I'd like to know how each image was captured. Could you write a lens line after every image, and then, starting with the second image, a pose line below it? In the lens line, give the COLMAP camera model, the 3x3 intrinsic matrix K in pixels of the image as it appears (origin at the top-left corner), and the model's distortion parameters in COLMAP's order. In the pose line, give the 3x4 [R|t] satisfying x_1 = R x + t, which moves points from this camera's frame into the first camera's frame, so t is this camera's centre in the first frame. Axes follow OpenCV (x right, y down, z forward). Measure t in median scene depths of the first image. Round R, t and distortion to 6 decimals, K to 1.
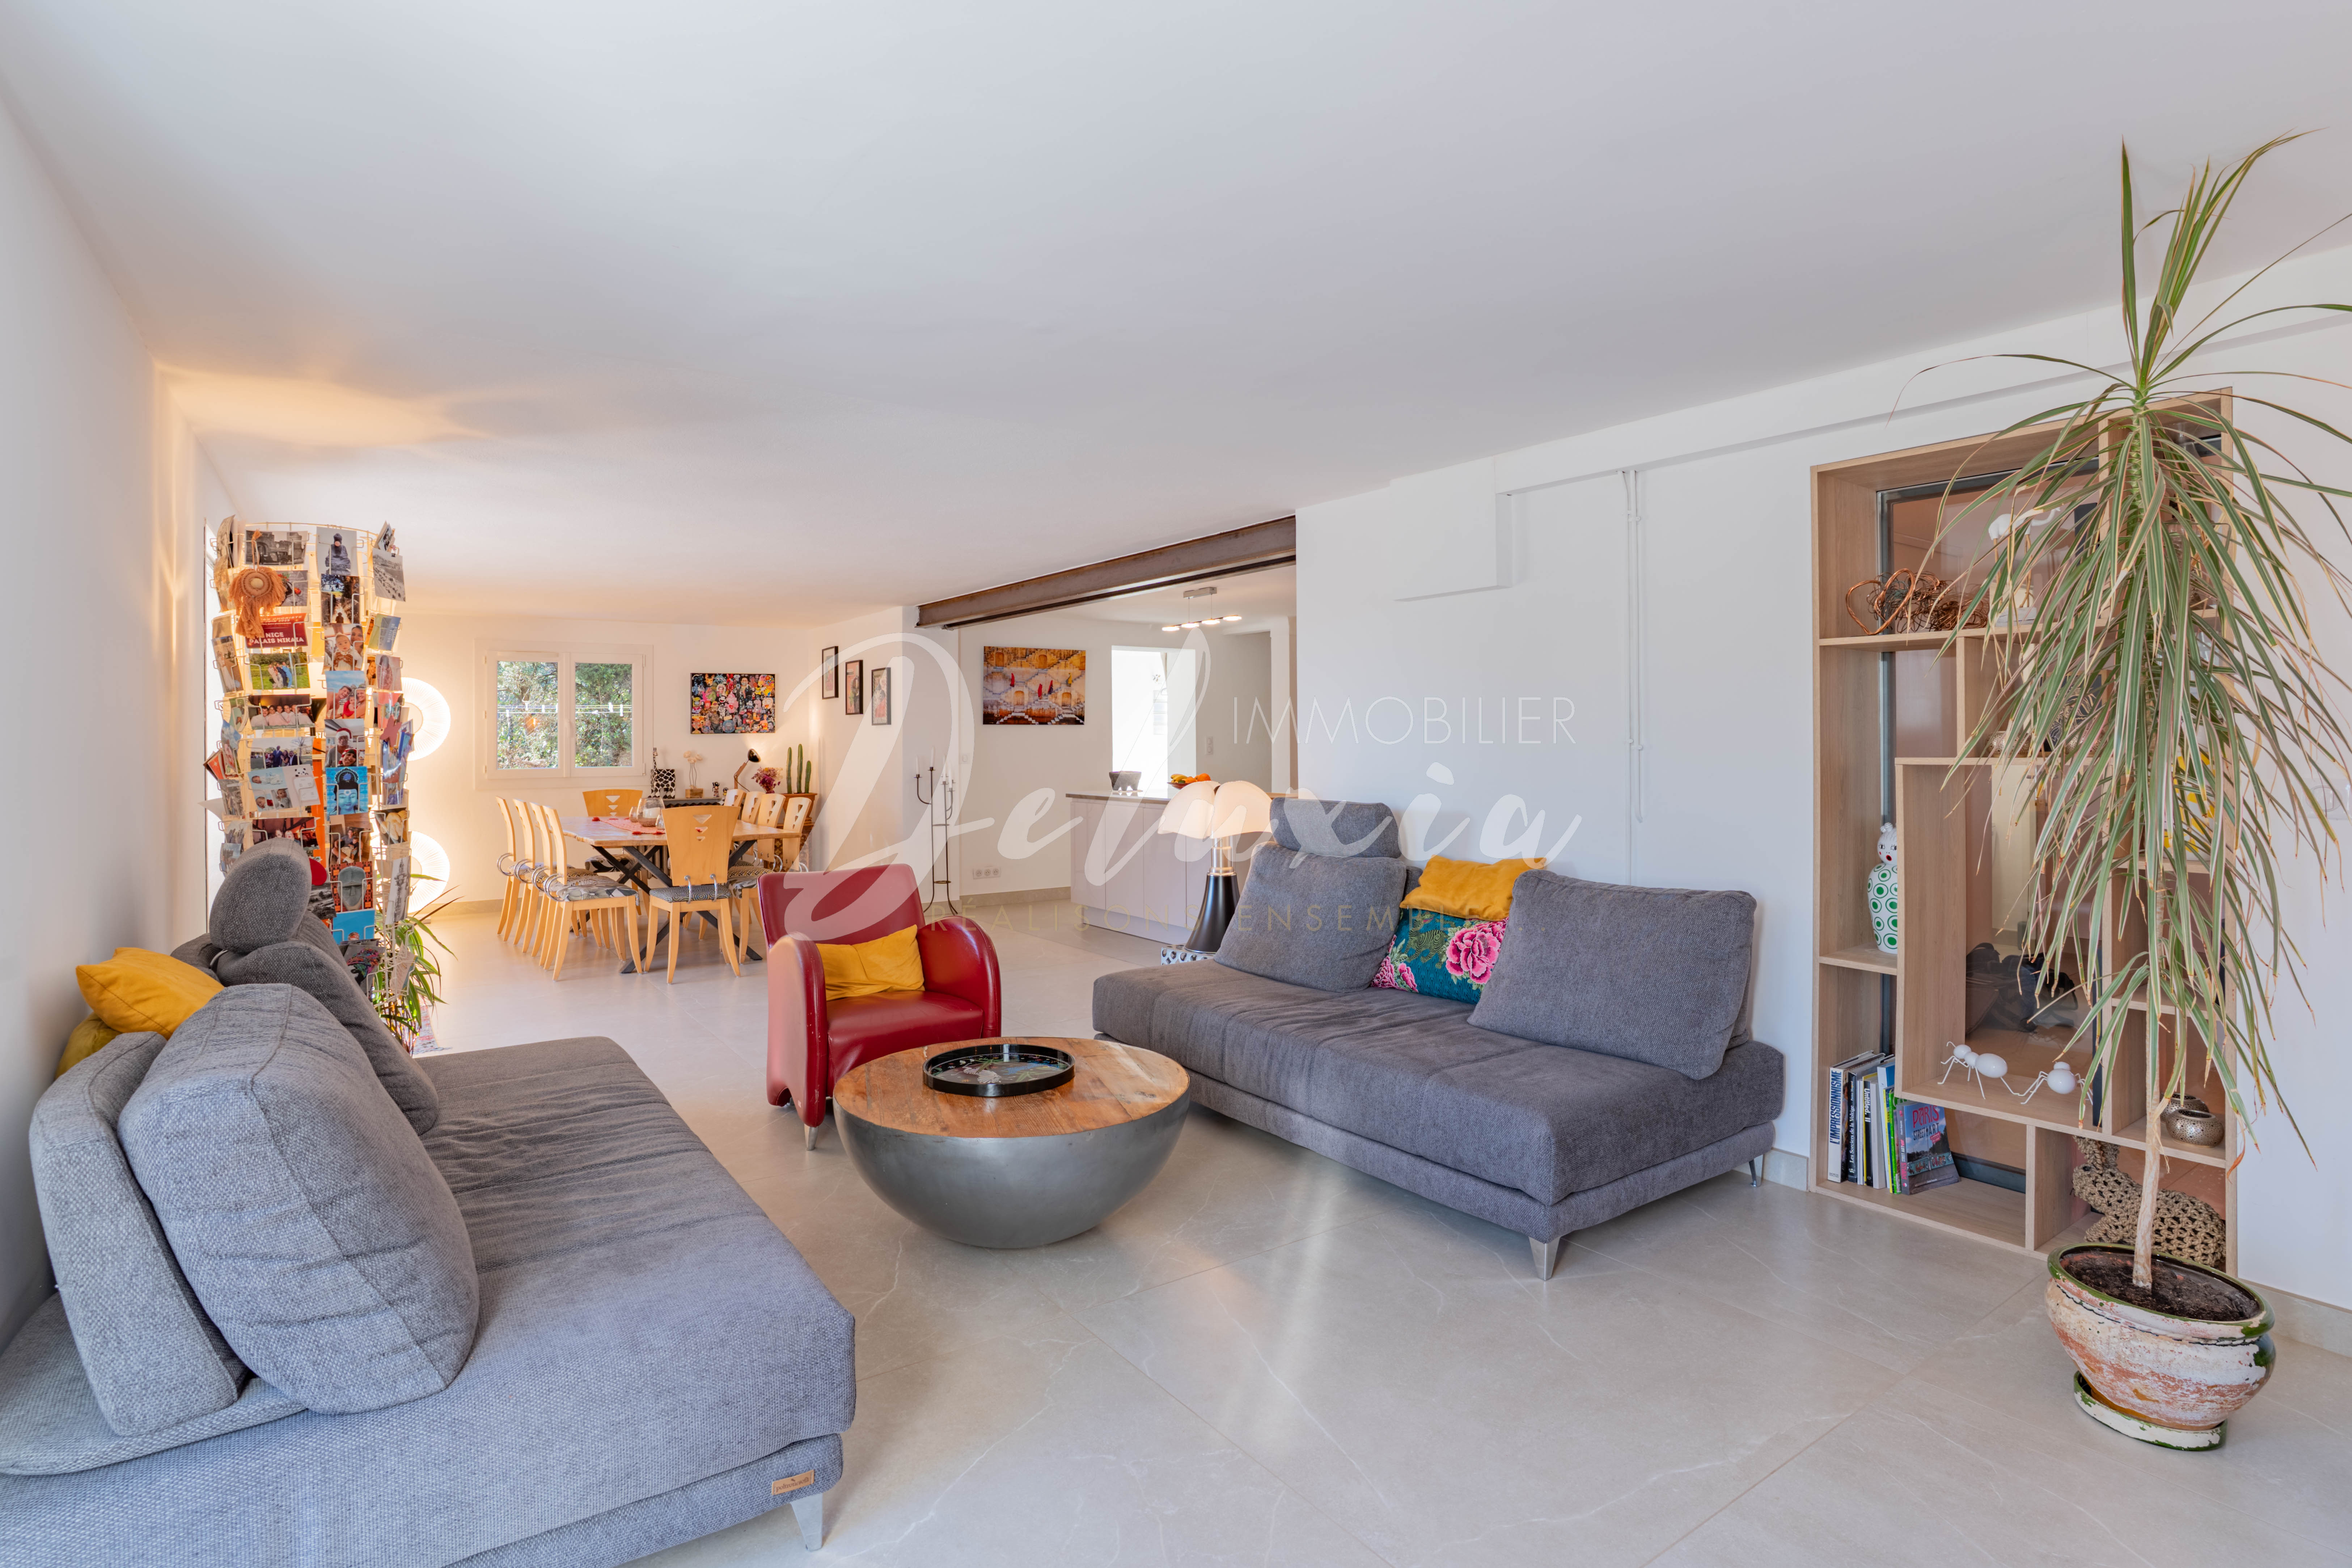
lens RADIAL K [[1213.0, 0, 1176.0], [0, 1213.0, 784.0], [0, 0, 1]] dist [-0.057320, 0.039348]
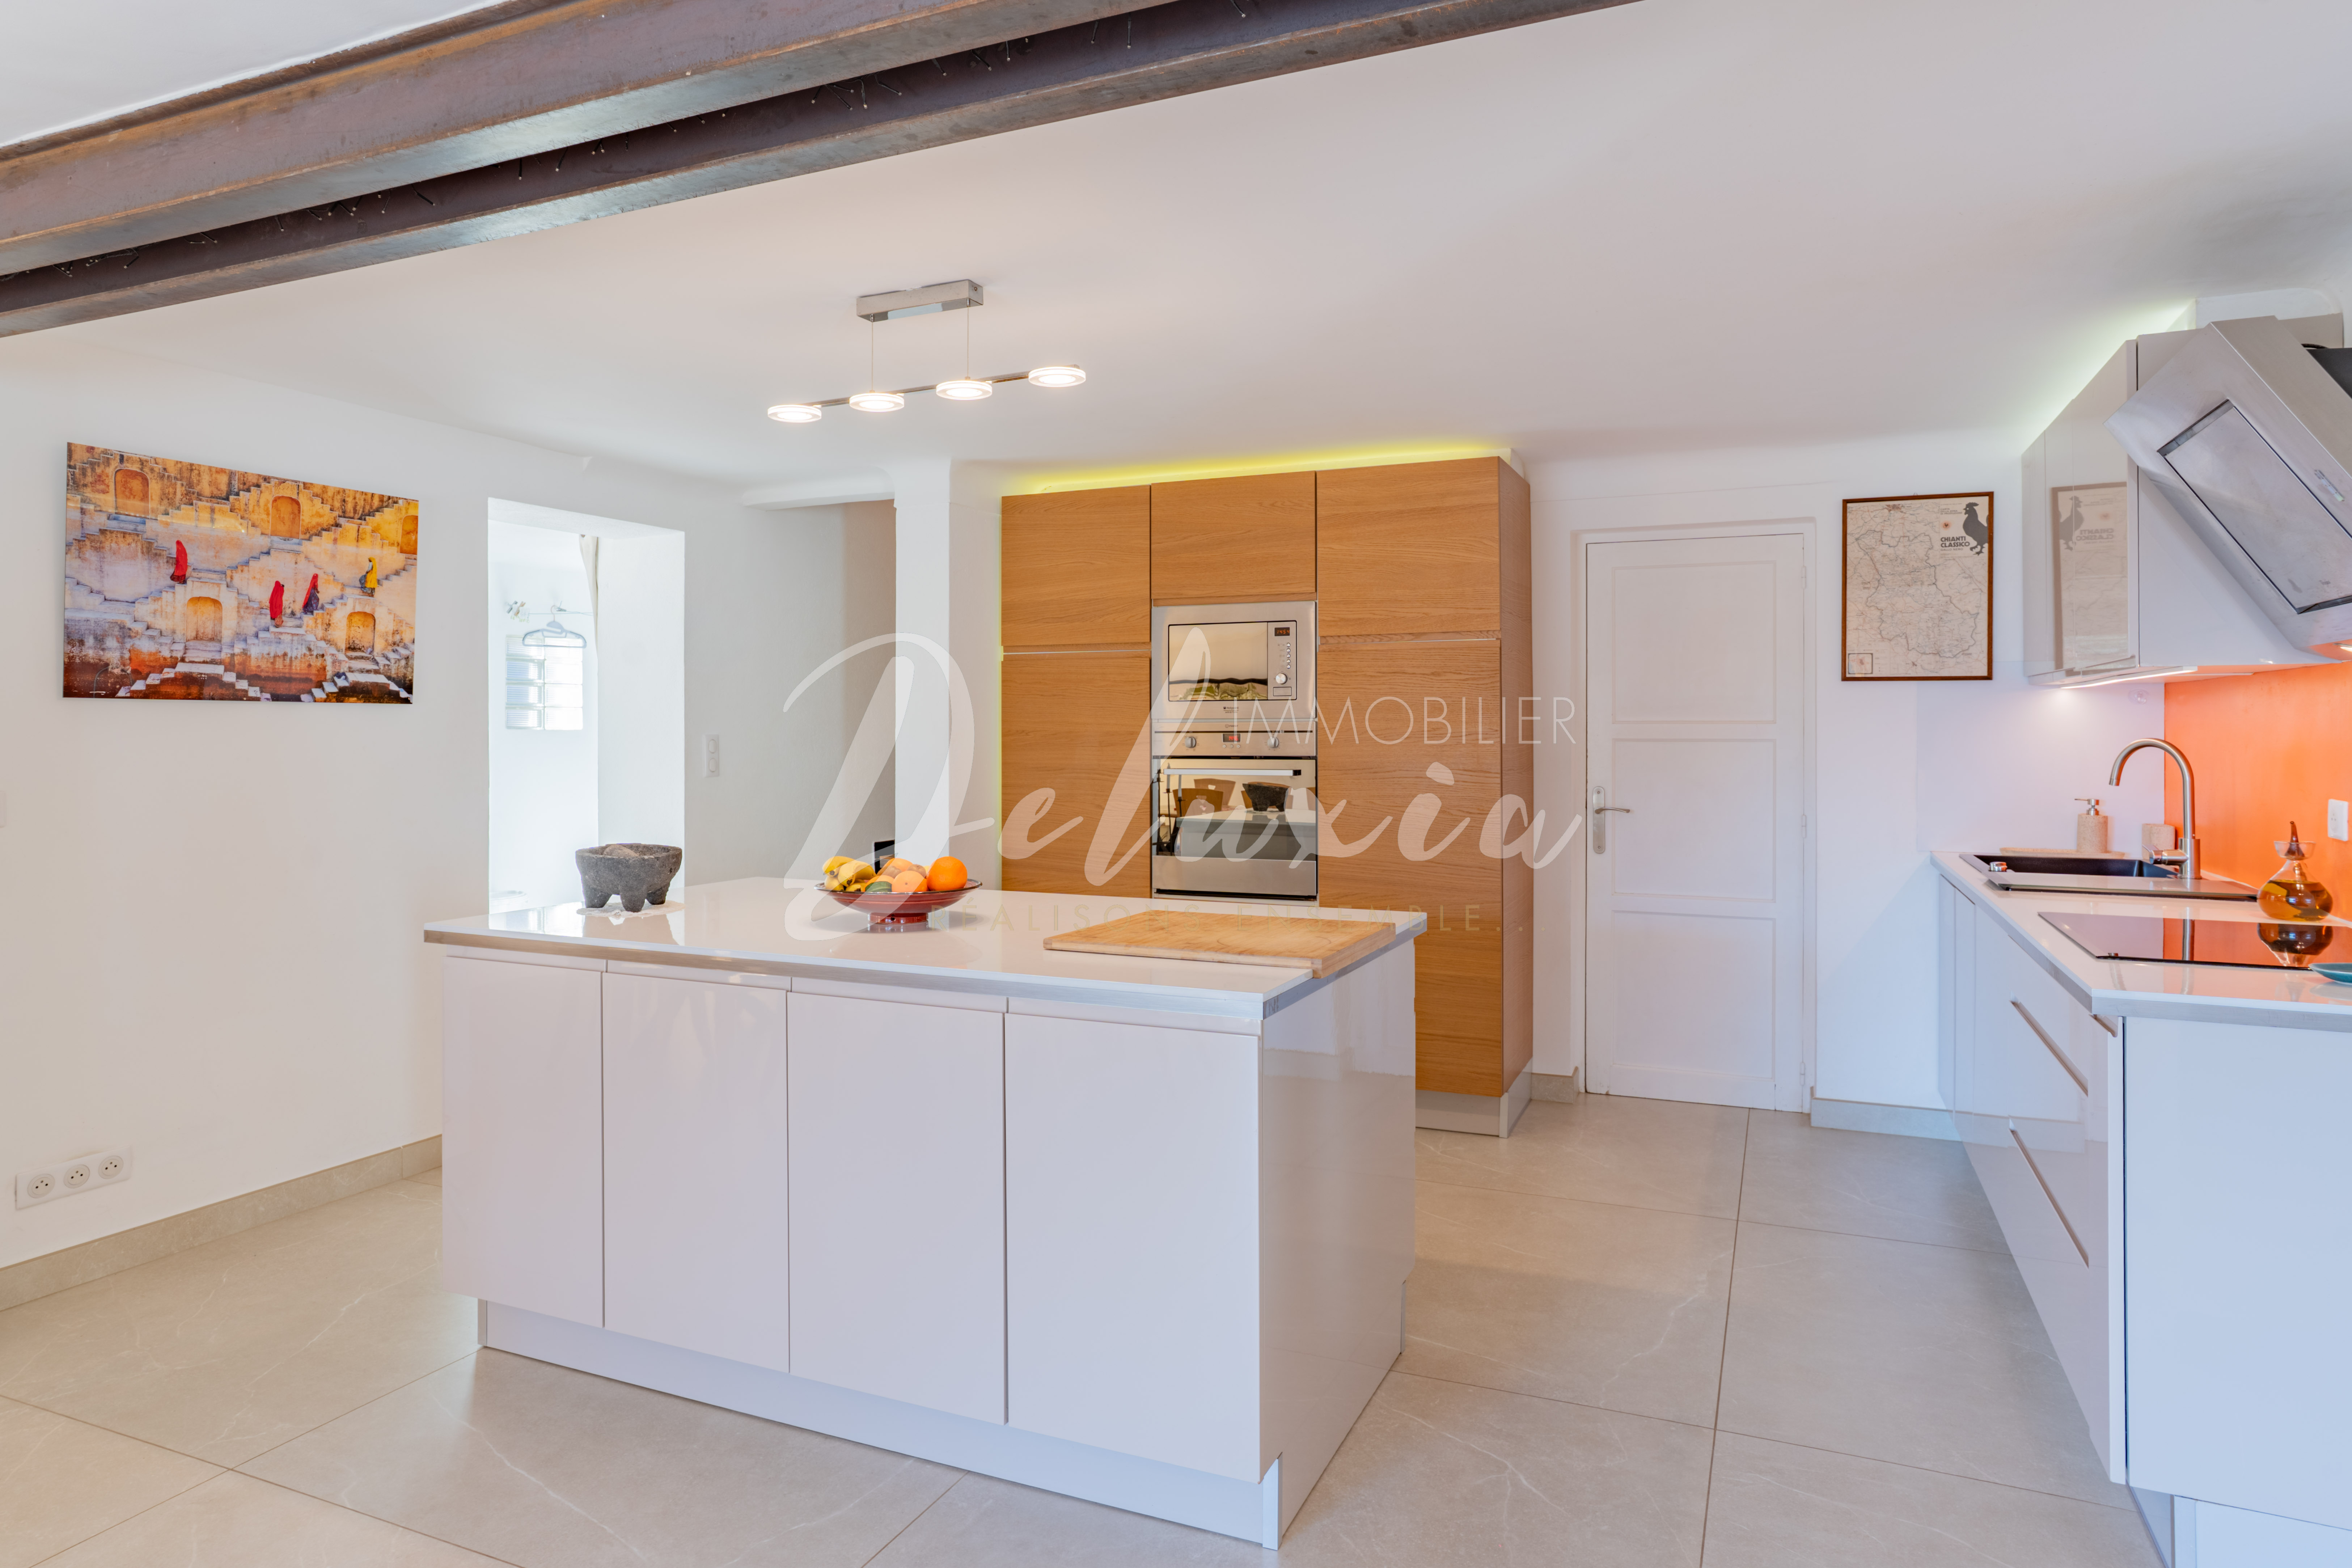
lens RADIAL K [[1358.9, 0, 1176.3], [0, 1358.9, 736.2], [0, 0, 1]] dist [-0.048459, 0.028198]
pose [[0.856859, 0.002219, 0.515545, -0.088736], [0.014859, 0.999469, -0.028999, -0.024956], [-0.515336, 0.032509, 0.856372, 0.550080]]
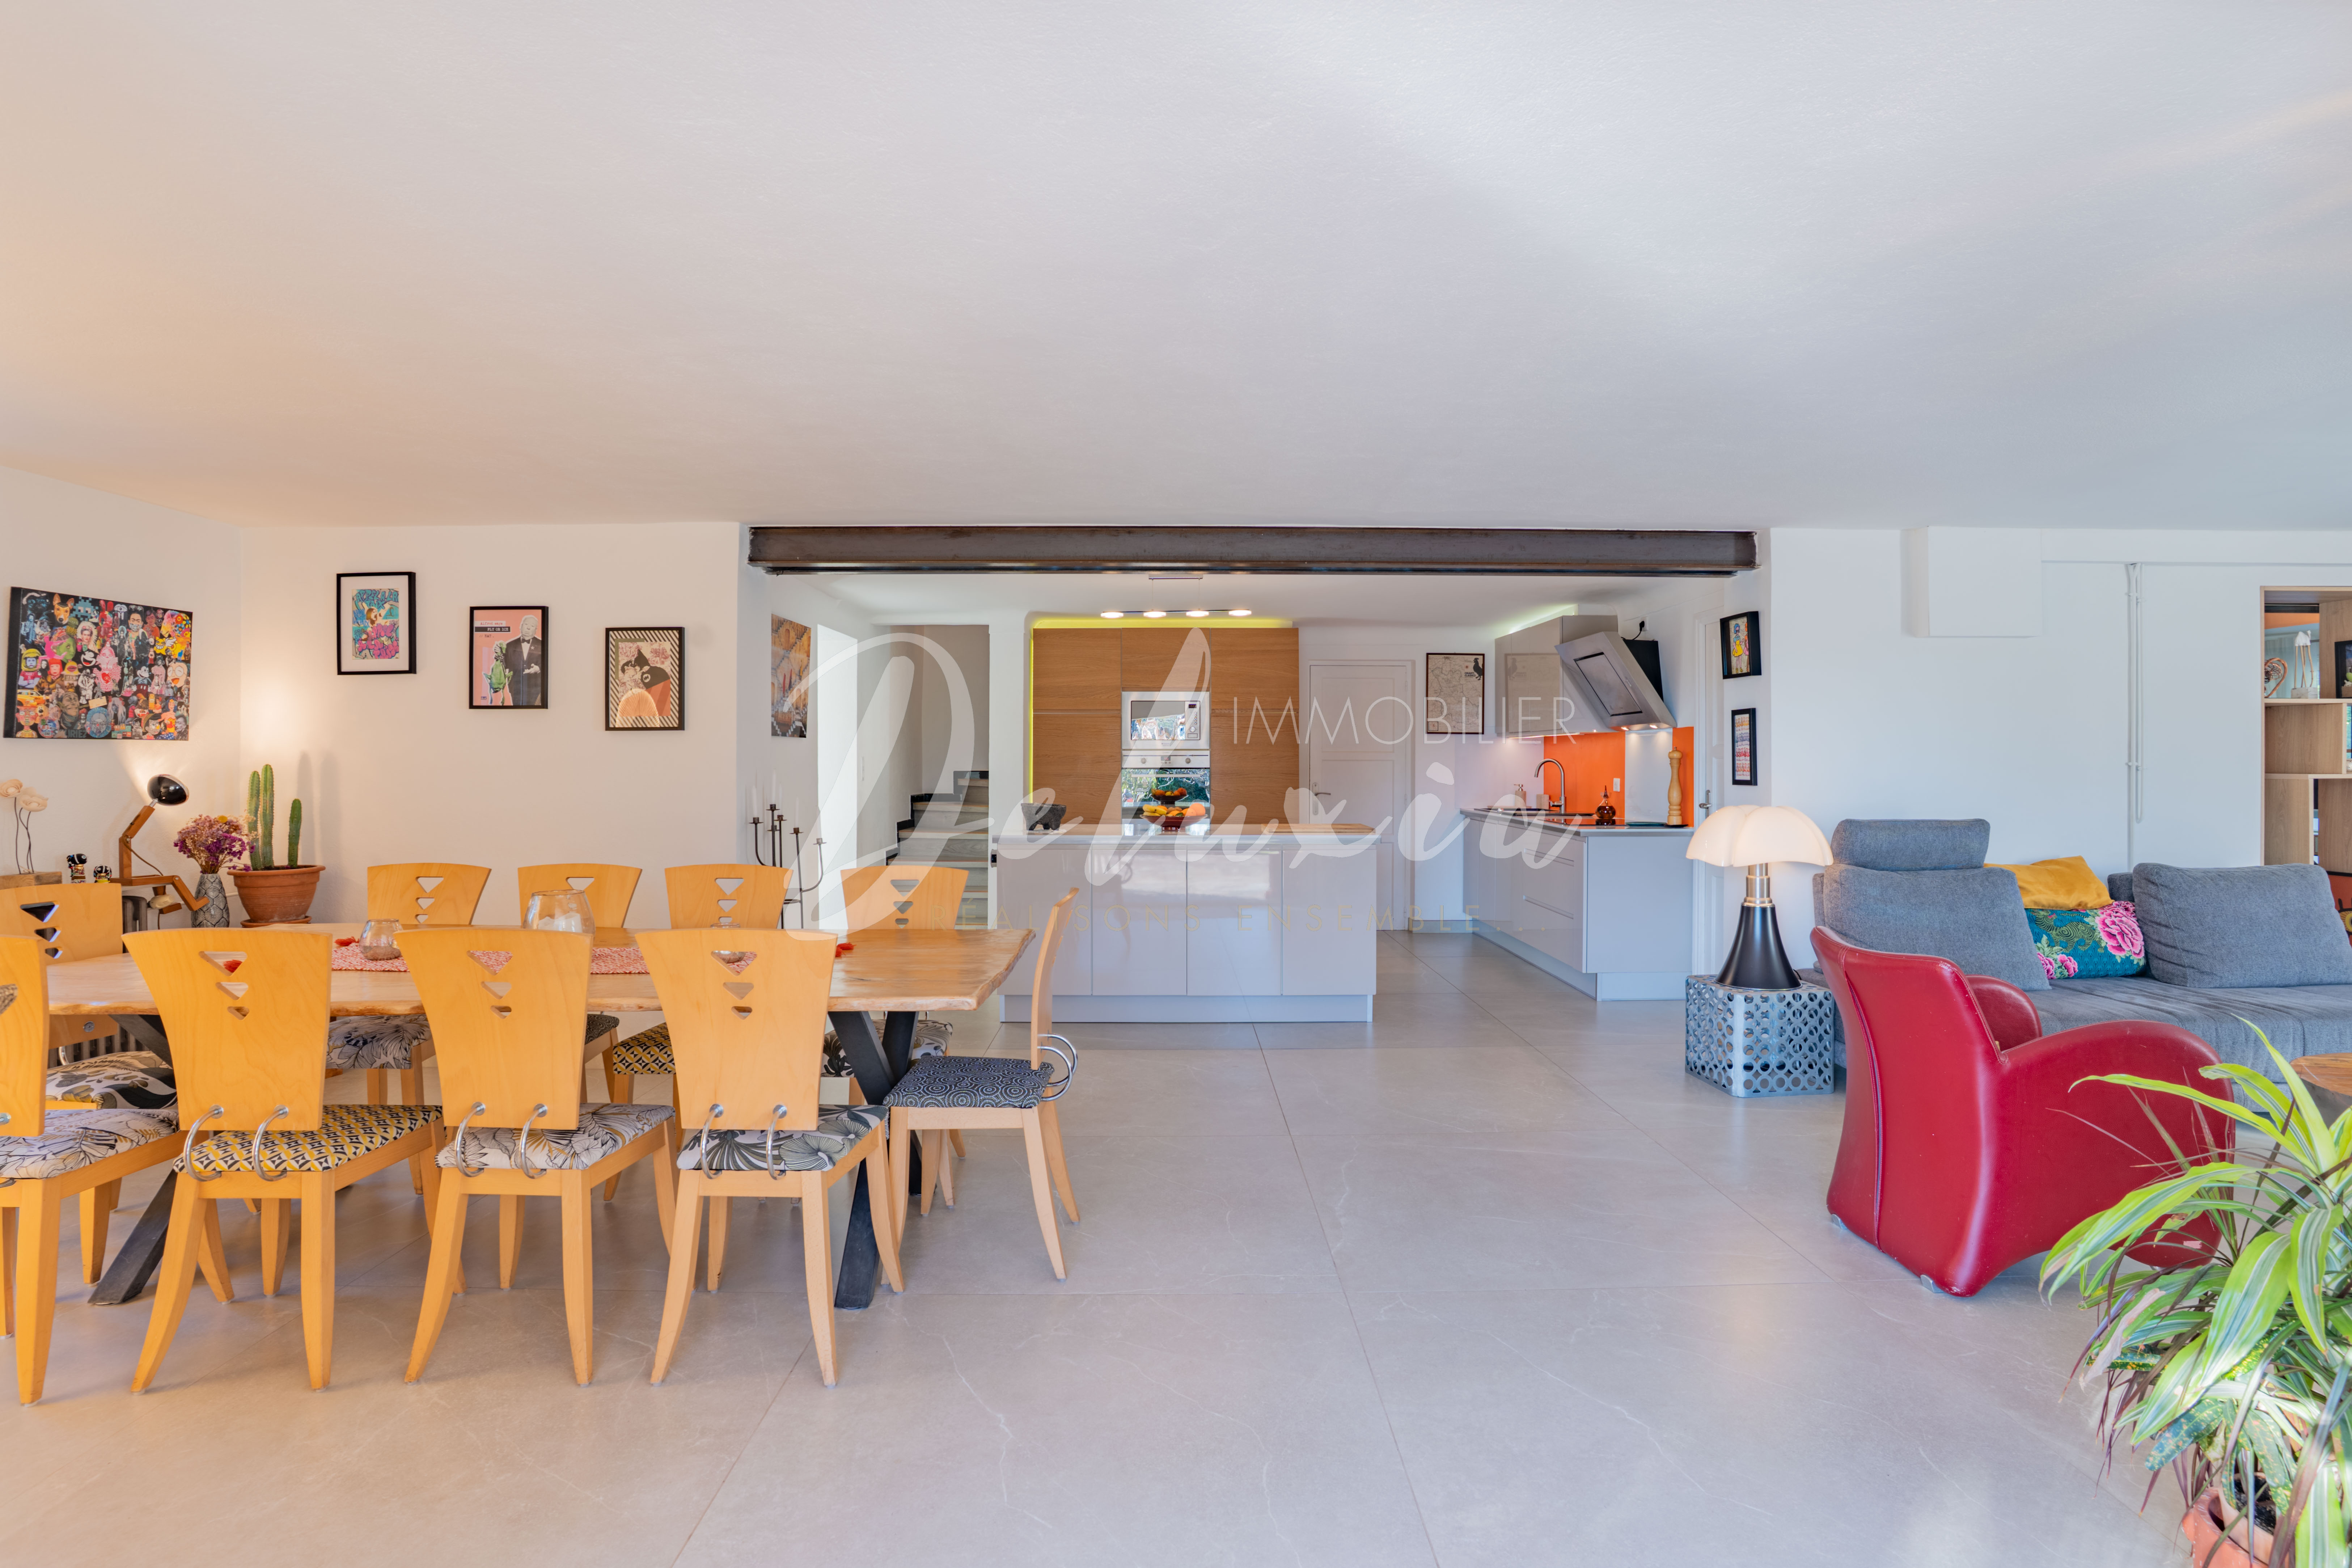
lens RADIAL K [[1178.6, 0, 1176.0], [0, 1178.6, 784.0], [0, 0, 1]] dist [-0.054271, 0.025314]
pose [[0.553068, -0.009071, 0.833087, -0.528488], [0.028249, 0.999570, -0.007871, -0.012997], [-0.832657, 0.027887, 0.553087, 0.485058]]
